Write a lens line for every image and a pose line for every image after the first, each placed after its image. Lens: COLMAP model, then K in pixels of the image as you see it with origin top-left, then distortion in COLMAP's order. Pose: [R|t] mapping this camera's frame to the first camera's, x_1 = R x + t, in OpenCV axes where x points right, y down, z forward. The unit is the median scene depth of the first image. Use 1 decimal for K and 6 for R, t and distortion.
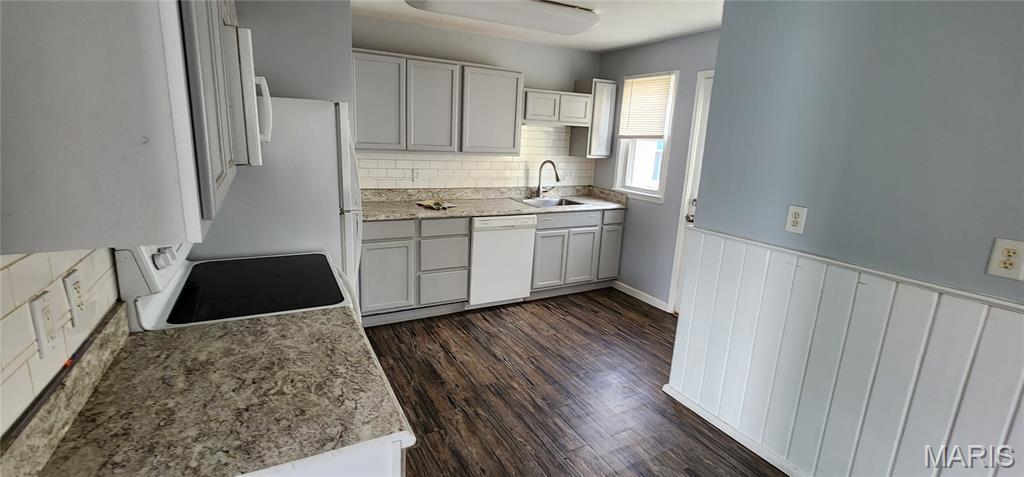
lens RADIAL K [[450.0, 0, 512.0], [0, 450.0, 238.5], [0, 0, 1]] dist [-0.000728, 0.000055]
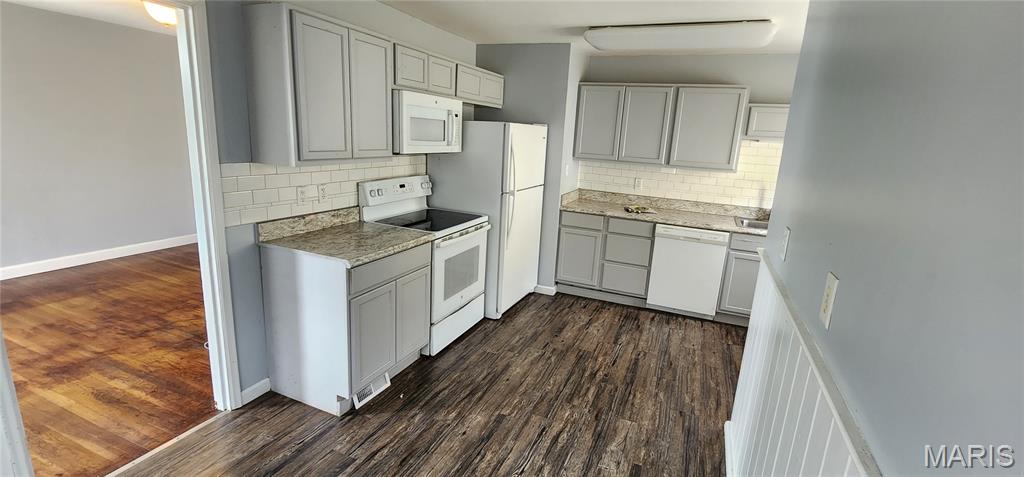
lens RADIAL K [[444.3, 0, 512.0], [0, 444.3, 238.5], [0, 0, 1]] dist [-0.000334, 0.000276]
pose [[0.623878, 0.170184, -0.762767, 0.499772], [-0.202810, 0.977821, 0.052284, 0.004133], [0.754748, 0.122078, 0.644557, 0.032003]]
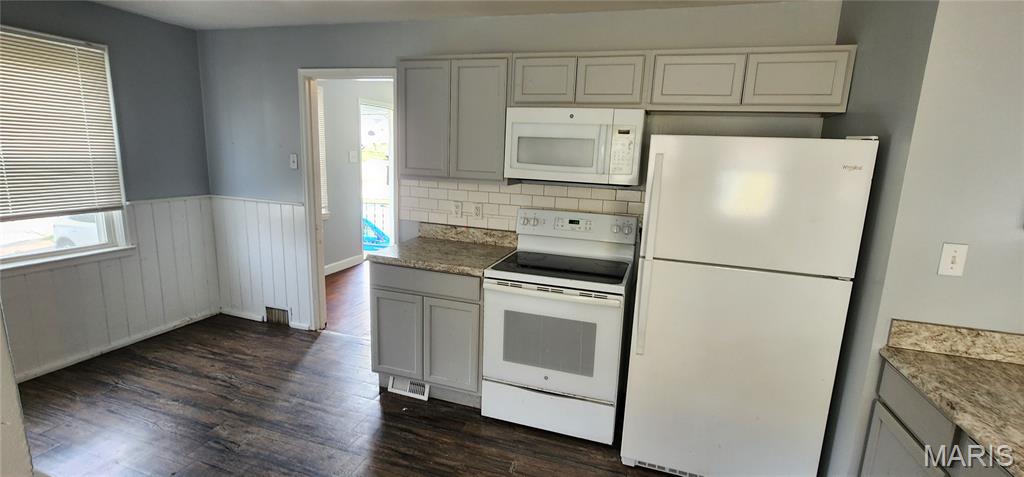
lens RADIAL K [[444.2, 0, 524.0], [0, 444.2, 236.2], [0, 0, 1]] dist [0.000060, -0.000004]
pose [[-0.714250, 0.055441, -0.697691, 0.245568], [-0.228741, 0.923625, 0.307564, -0.188867], [0.661456, 0.379268, -0.647018, 0.838823]]
